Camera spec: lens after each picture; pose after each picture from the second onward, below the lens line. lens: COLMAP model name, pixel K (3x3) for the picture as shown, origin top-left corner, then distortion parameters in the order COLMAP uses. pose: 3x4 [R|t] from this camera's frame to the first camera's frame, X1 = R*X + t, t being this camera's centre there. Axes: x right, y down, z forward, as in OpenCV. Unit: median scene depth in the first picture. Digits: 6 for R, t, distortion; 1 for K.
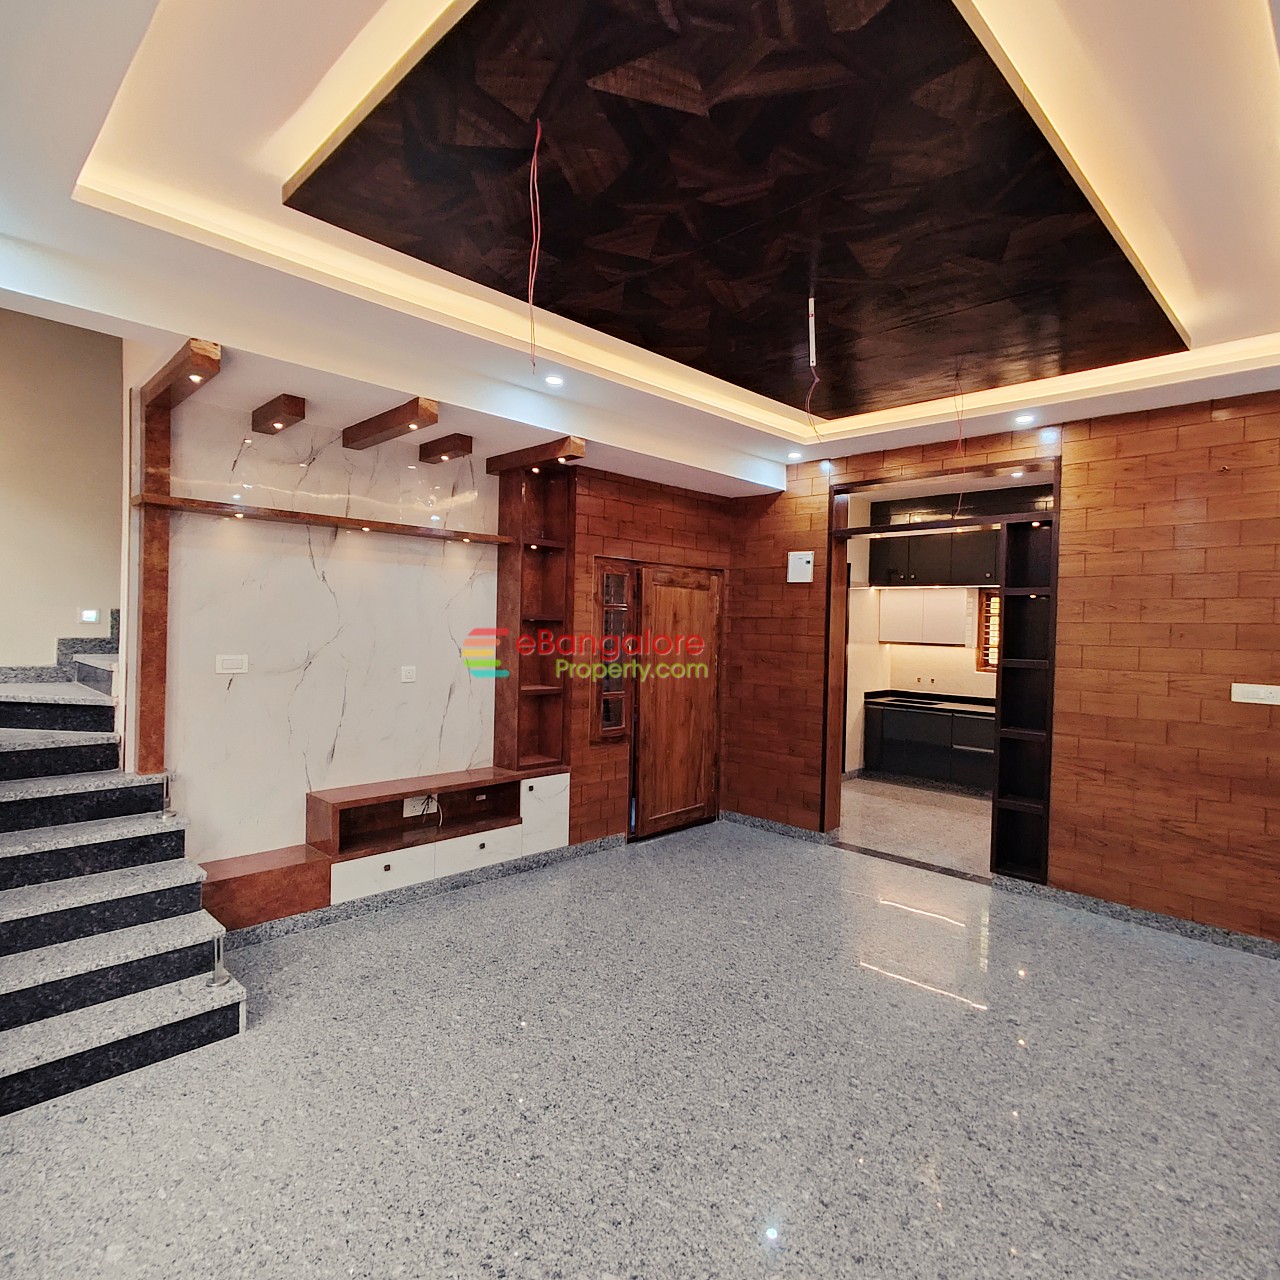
lens RADIAL K [[745.8, 0, 640.0], [0, 745.8, 640.0], [0, 0, 1]] dist [-0.000213, -0.000056]
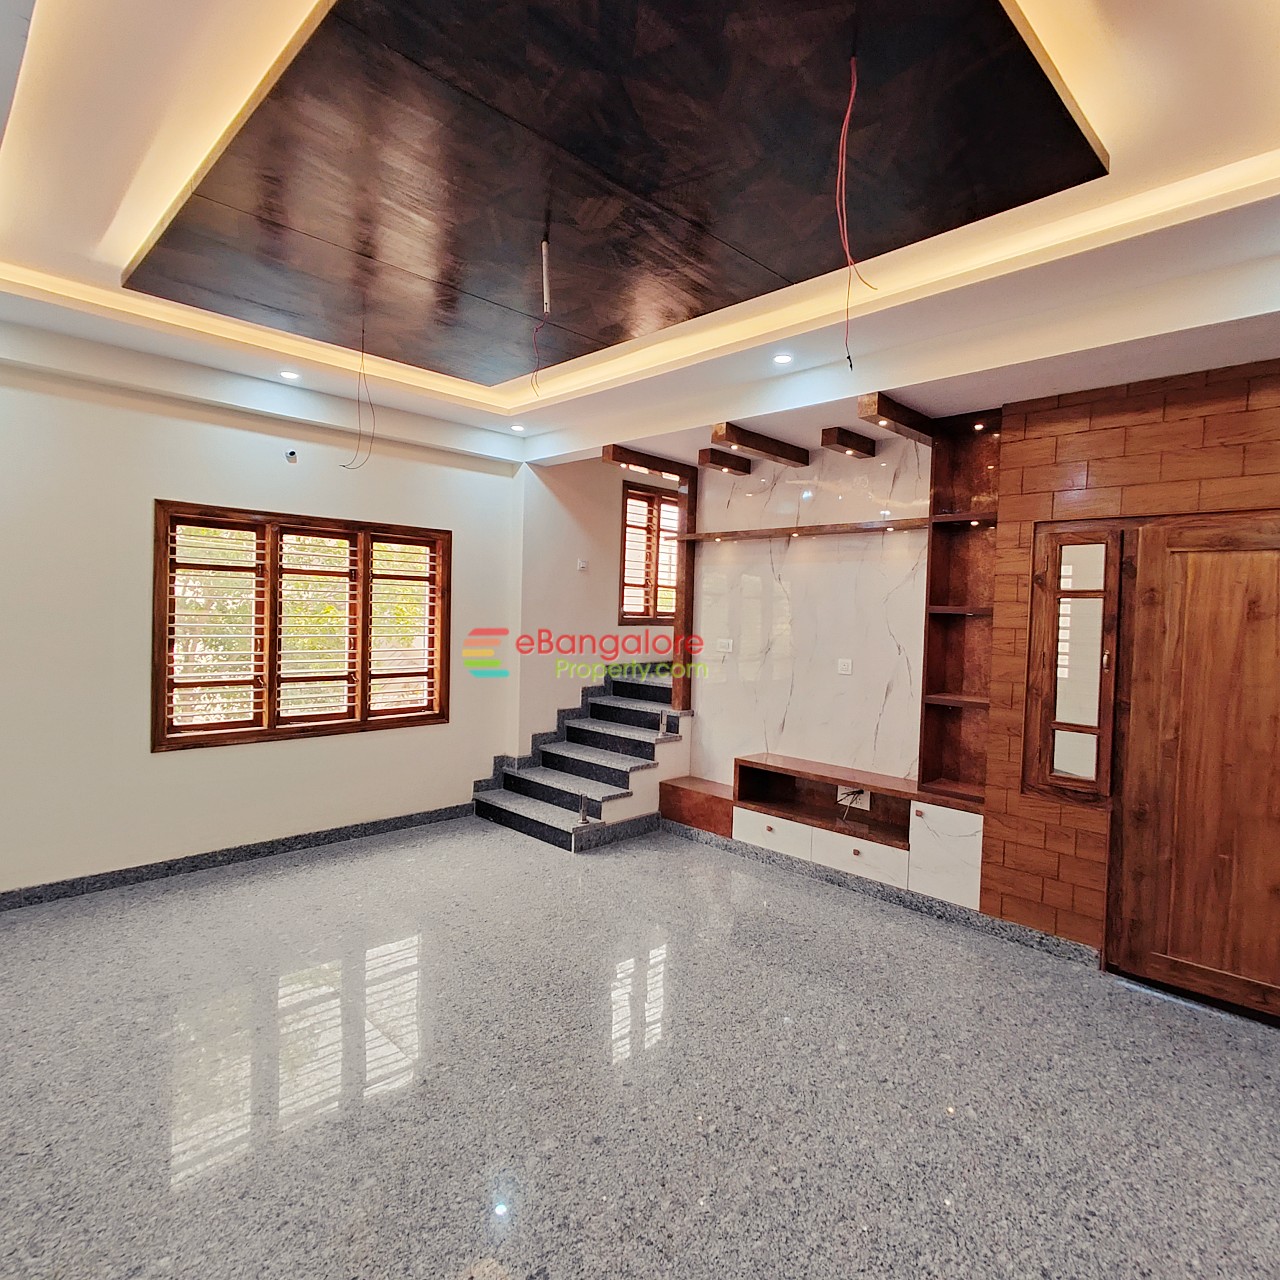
lens RADIAL K [[746.6, 0, 640.0], [0, 746.6, 640.0], [0, 0, 1]] dist [-0.000825, 0.017399]
pose [[-0.003049, 0.020653, -0.999782, 0.770853], [-0.043865, 0.998822, 0.020767, -0.000392], [0.999033, 0.043919, -0.002140, 0.755946]]
